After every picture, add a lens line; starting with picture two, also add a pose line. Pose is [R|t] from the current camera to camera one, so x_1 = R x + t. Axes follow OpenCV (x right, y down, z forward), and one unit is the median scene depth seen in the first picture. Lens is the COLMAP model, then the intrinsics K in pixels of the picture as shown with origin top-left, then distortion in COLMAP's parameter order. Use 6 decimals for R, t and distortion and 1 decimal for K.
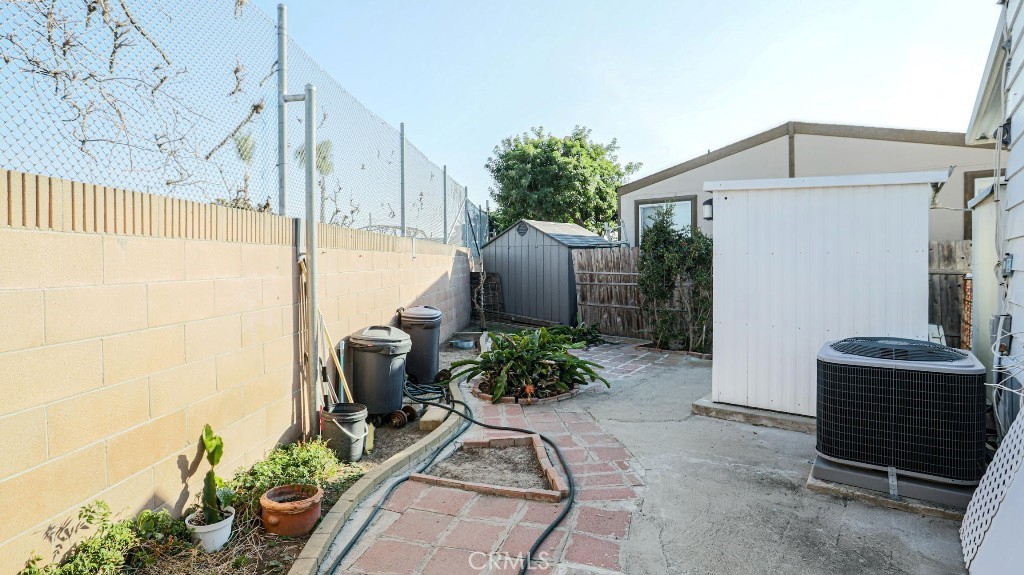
lens RADIAL K [[503.3, 0, 507.9], [0, 503.3, 275.1], [0, 0, 1]] dist [-0.051075, 0.024711]
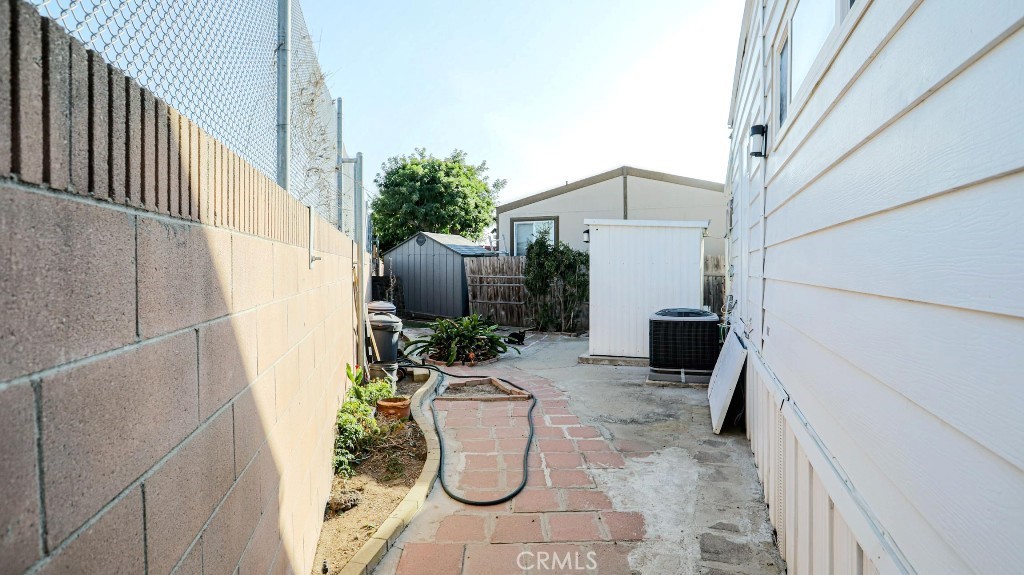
lens RADIAL K [[503.3, 0, 507.9], [0, 503.3, 275.1], [0, 0, 1]] dist [-0.051075, 0.024711]
pose [[0.952919, -0.002710, 0.303214, -0.163516], [0.005363, 0.999954, -0.007919, 0.003210], [-0.303179, 0.009173, 0.952890, -0.231456]]
